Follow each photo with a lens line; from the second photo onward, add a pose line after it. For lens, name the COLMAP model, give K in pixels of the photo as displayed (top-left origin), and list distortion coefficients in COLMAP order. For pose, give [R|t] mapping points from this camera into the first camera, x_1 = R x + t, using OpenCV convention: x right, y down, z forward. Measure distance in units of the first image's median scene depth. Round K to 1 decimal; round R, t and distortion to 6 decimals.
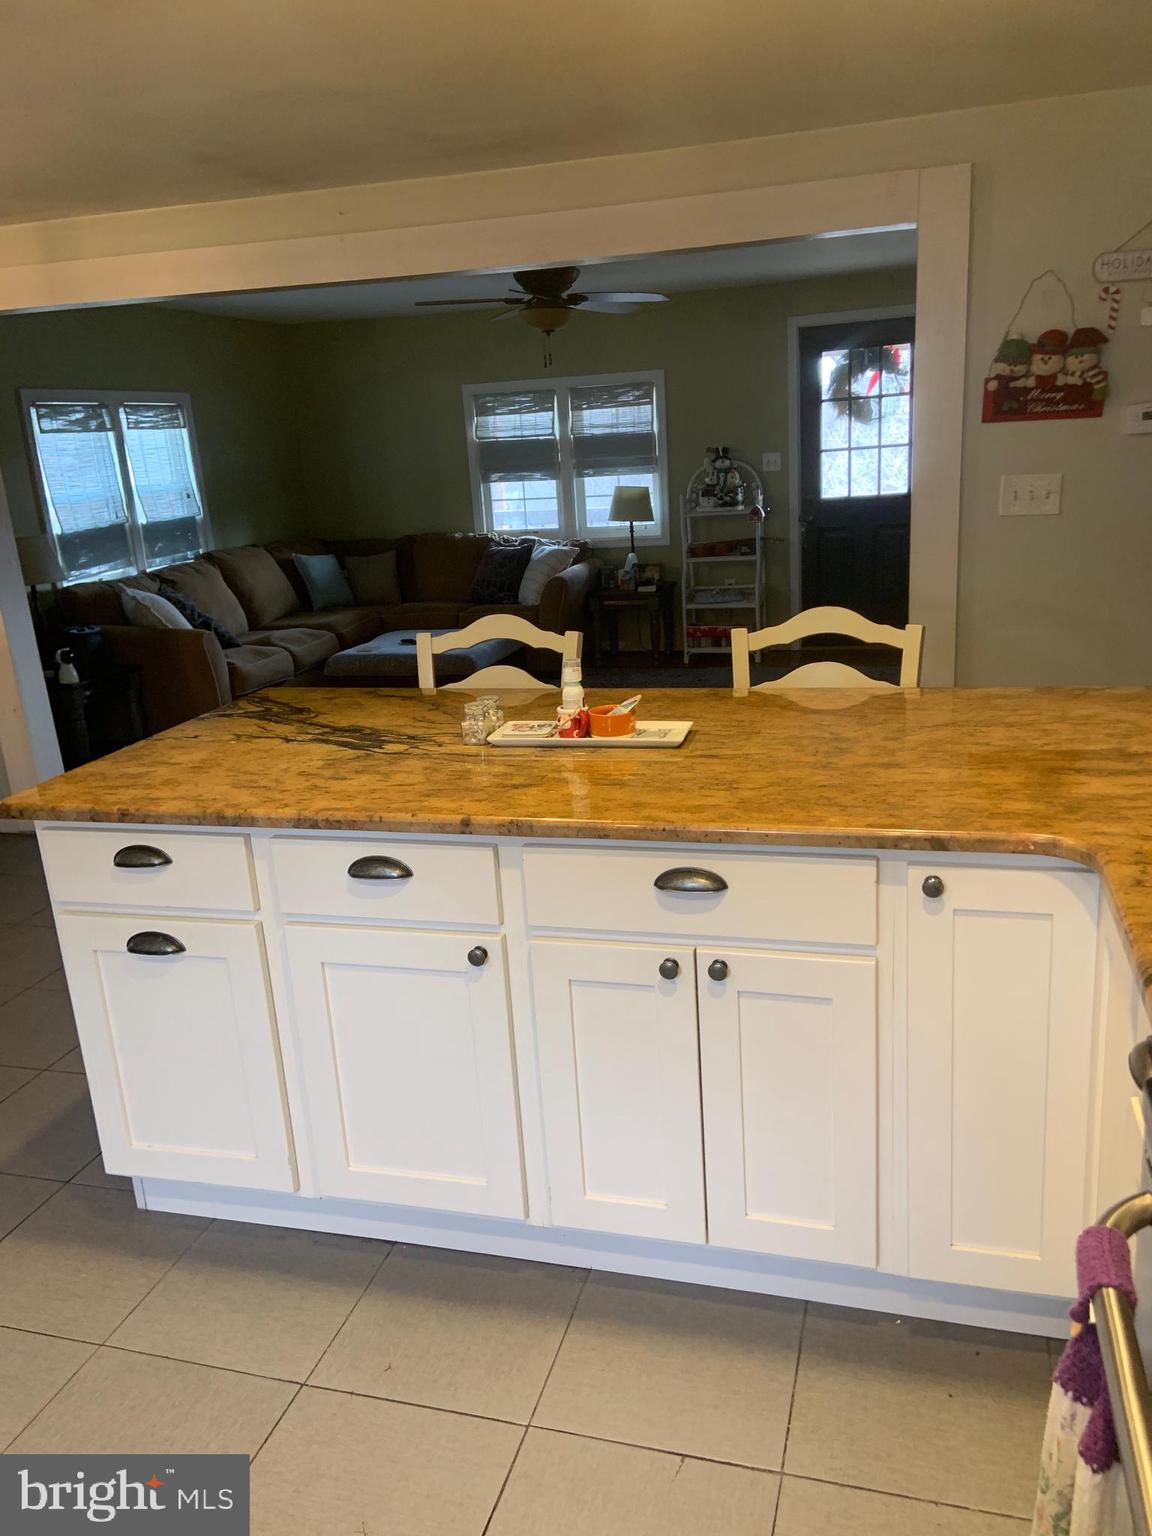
lens RADIAL K [[1153.1, 0, 592.1], [0, 1153.1, 774.0], [0, 0, 1]] dist [0.135522, -0.164484]
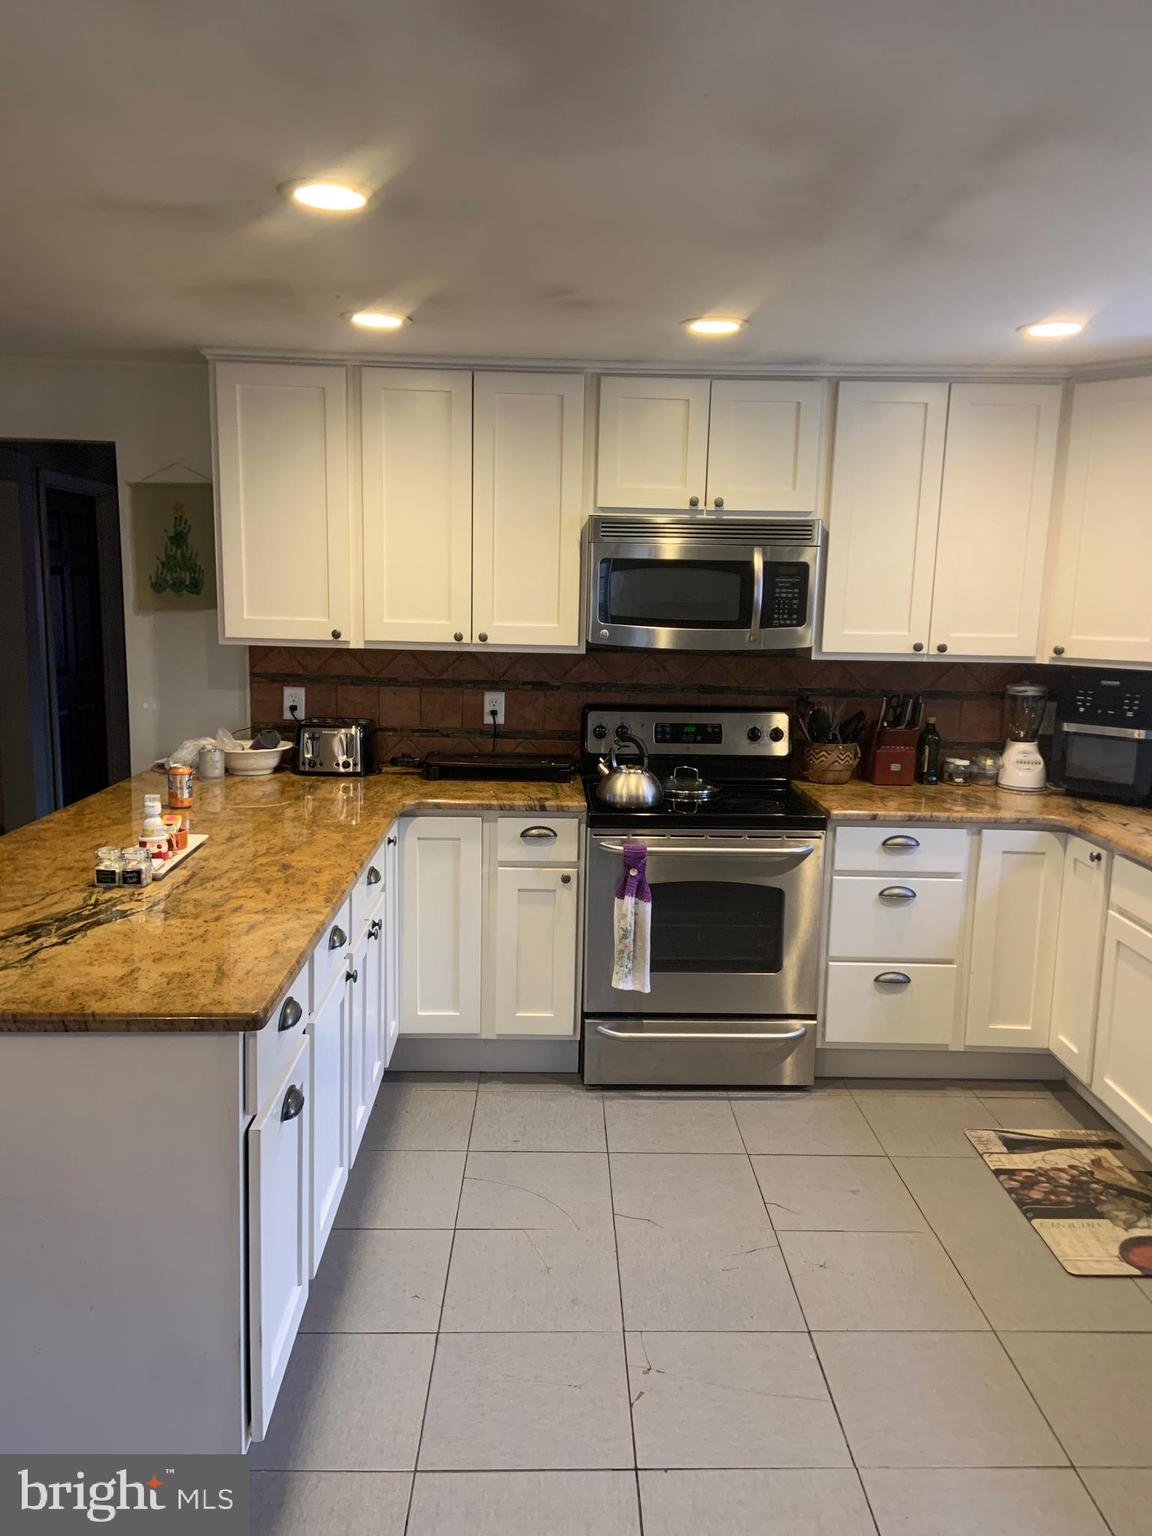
lens RADIAL K [[1153.1, 0, 592.1], [0, 1153.1, 774.0], [0, 0, 1]] dist [0.135522, -0.164484]
pose [[-0.300319, -0.099325, 0.948653, -1.338582], [0.266404, 0.946250, 0.183410, -0.227477], [-0.915881, 0.307806, -0.257716, 0.916953]]
